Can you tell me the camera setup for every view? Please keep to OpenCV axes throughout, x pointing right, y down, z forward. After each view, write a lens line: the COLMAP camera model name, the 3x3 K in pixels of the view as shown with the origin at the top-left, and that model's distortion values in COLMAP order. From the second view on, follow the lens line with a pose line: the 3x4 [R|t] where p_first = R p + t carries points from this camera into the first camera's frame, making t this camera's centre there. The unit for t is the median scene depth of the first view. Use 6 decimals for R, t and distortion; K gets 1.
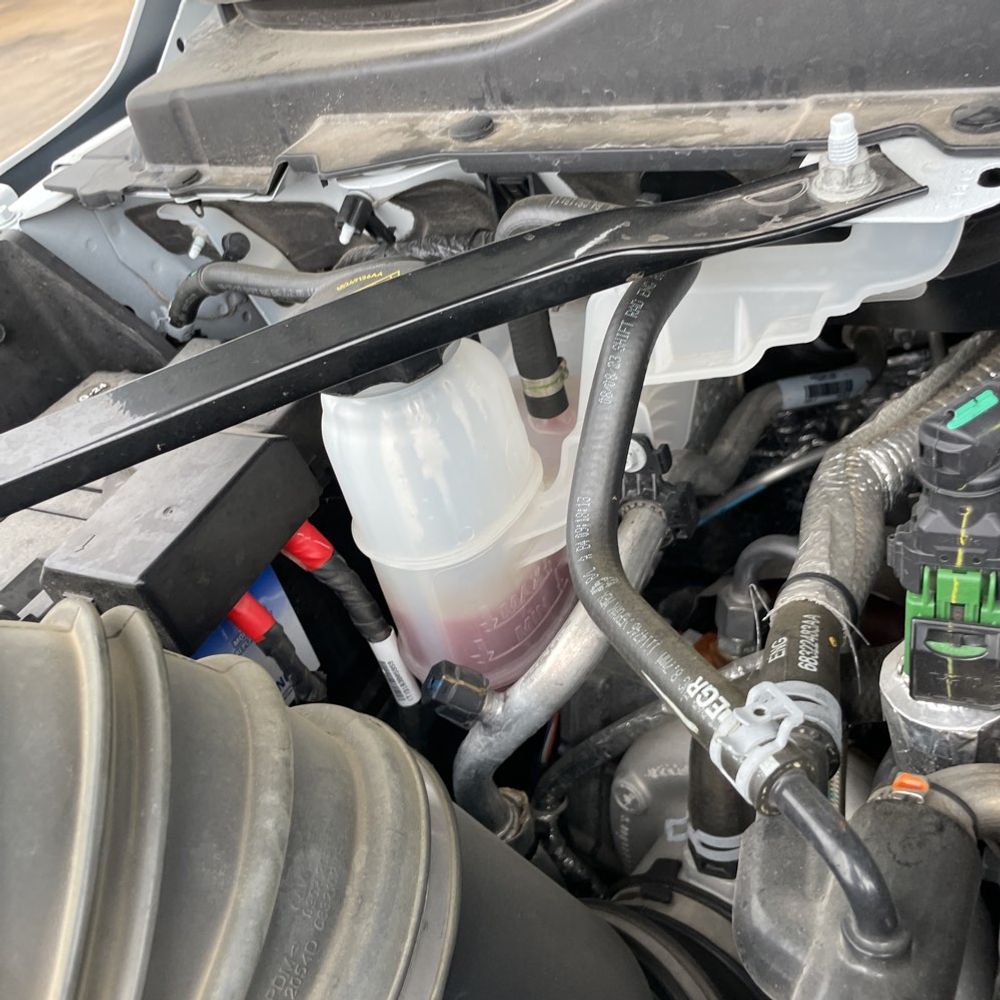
lens RADIAL K [[1026.4, 0, 500.0], [0, 1026.4, 500.0], [0, 0, 1]] dist [0.102926, -0.167716]
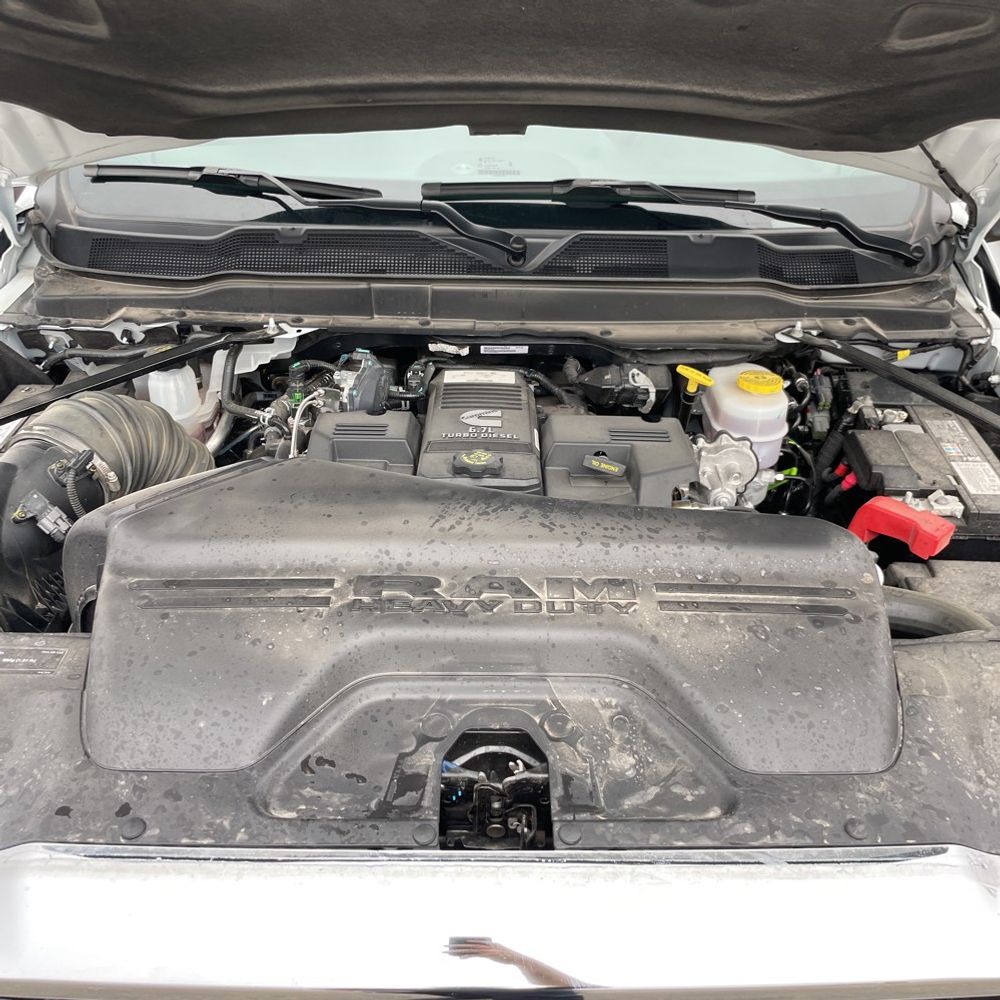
lens RADIAL K [[1026.4, 0, 500.0], [0, 1026.4, 500.0], [0, 0, 1]] dist [0.102926, -0.167716]
pose [[0.849618, -0.029971, 0.526546, -1.113833], [0.120472, 0.983017, -0.138436, 1.061563], [-0.513455, 0.181052, 0.838799, -2.892954]]
